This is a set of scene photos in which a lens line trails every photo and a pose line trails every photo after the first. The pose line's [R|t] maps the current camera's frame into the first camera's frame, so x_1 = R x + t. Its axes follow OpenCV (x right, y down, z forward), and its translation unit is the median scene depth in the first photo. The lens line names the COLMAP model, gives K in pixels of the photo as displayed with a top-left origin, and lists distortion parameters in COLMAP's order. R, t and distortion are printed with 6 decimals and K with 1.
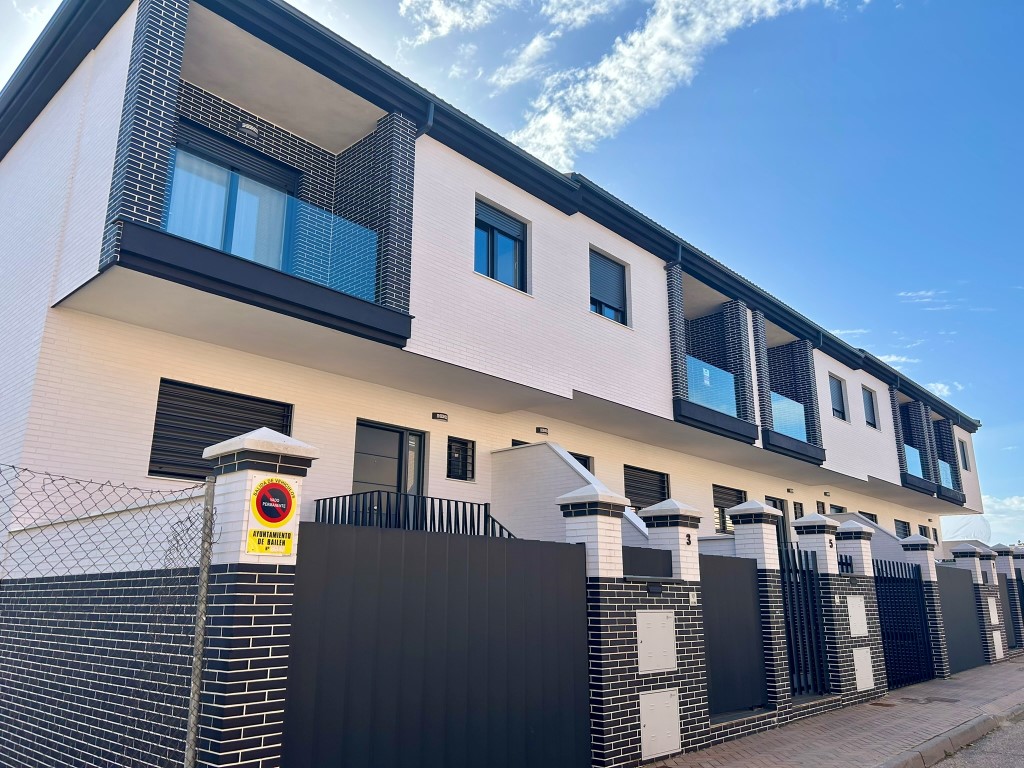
lens RADIAL K [[756.6, 0, 511.0], [0, 756.6, 386.6], [0, 0, 1]] dist [0.052282, -0.066204]
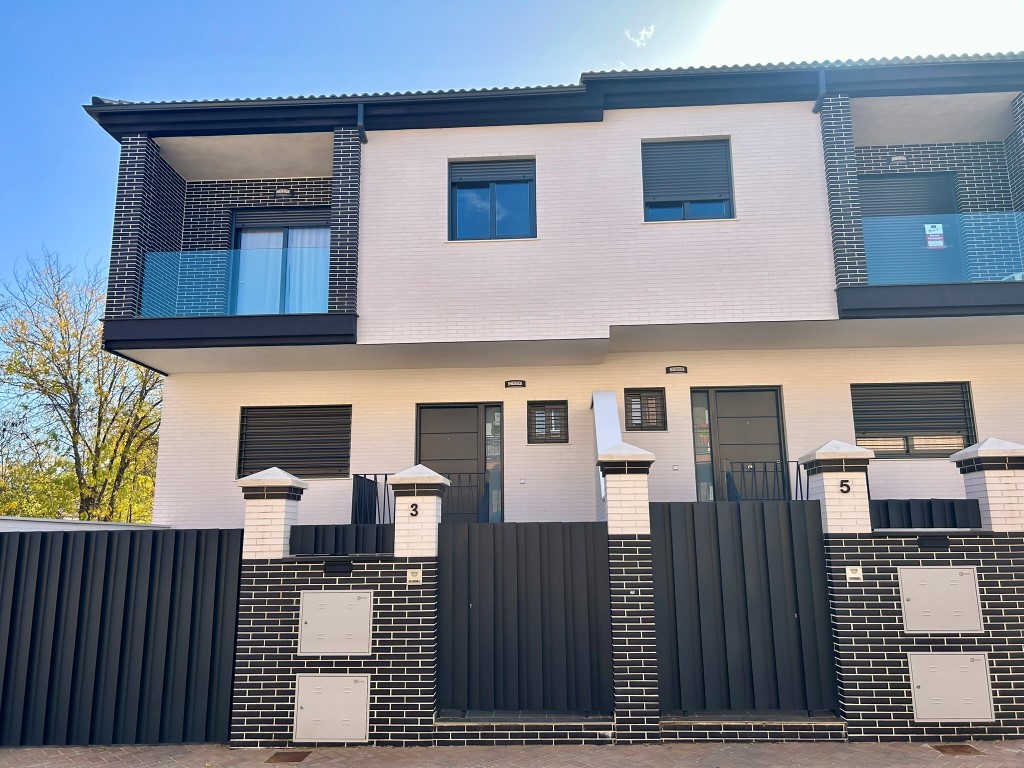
lens RADIAL K [[756.6, 0, 516.1], [0, 756.6, 390.0], [0, 0, 1]] dist [0.052282, -0.066204]
pose [[0.646088, -0.165304, -0.745147, 0.692511], [0.217506, 0.975662, -0.027851, 0.081552], [0.731615, -0.144080, 0.666318, 0.368232]]
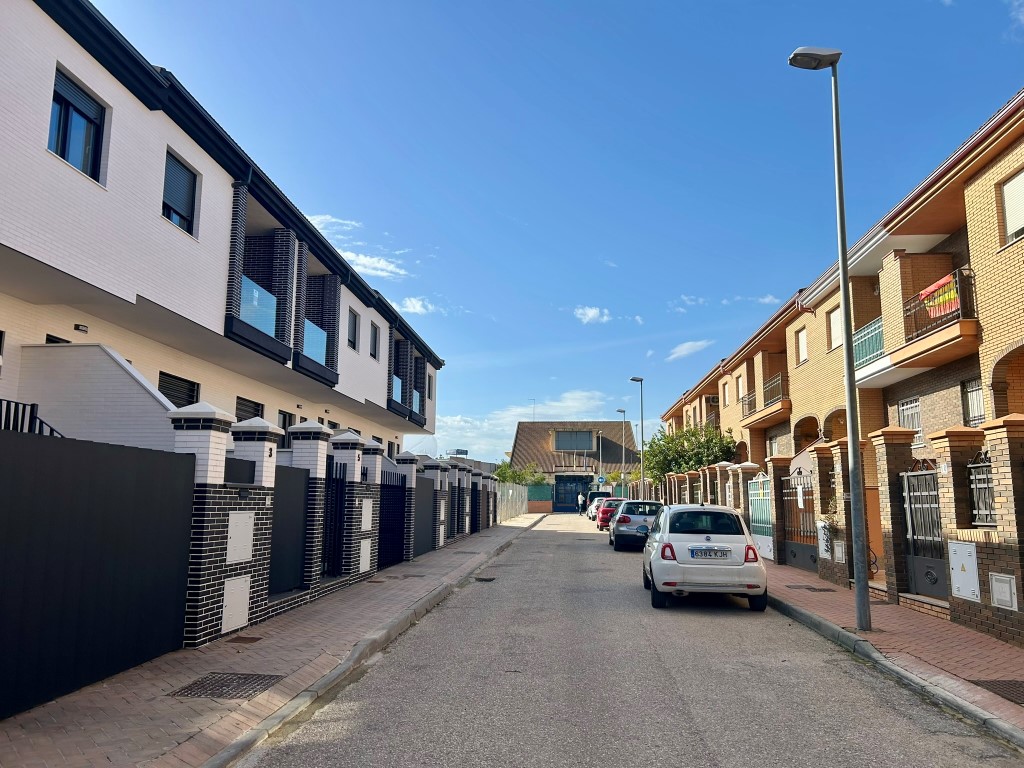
lens RADIAL K [[756.6, 0, 512.2], [0, 756.6, 382.8], [0, 0, 1]] dist [0.052282, -0.066204]
pose [[0.781389, 0.097869, 0.616322, -0.145437], [-0.168329, 0.984073, 0.057146, -0.023471], [-0.600912, -0.148399, 0.785418, -0.087399]]
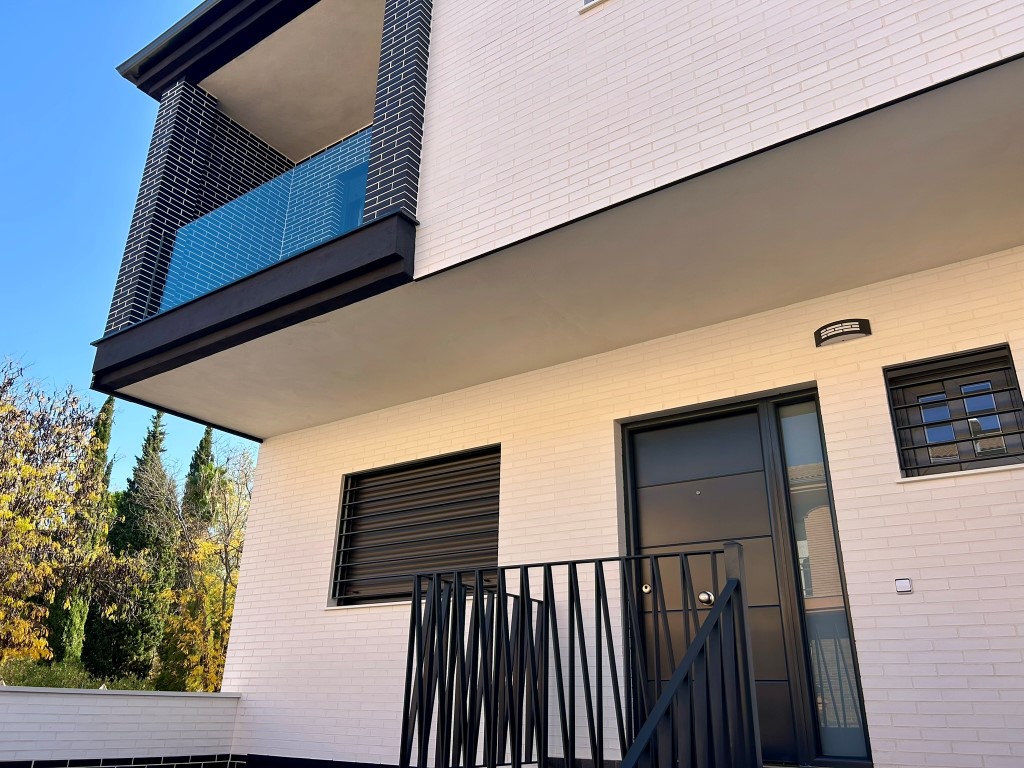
lens RADIAL K [[756.6, 0, 513.0], [0, 756.6, 382.9], [0, 0, 1]] dist [0.052282, -0.066204]
pose [[0.143508, -0.384242, -0.912010, 0.245170], [0.245694, 0.906531, -0.343273, 0.168046], [0.958666, -0.174813, 0.224501, 0.806310]]
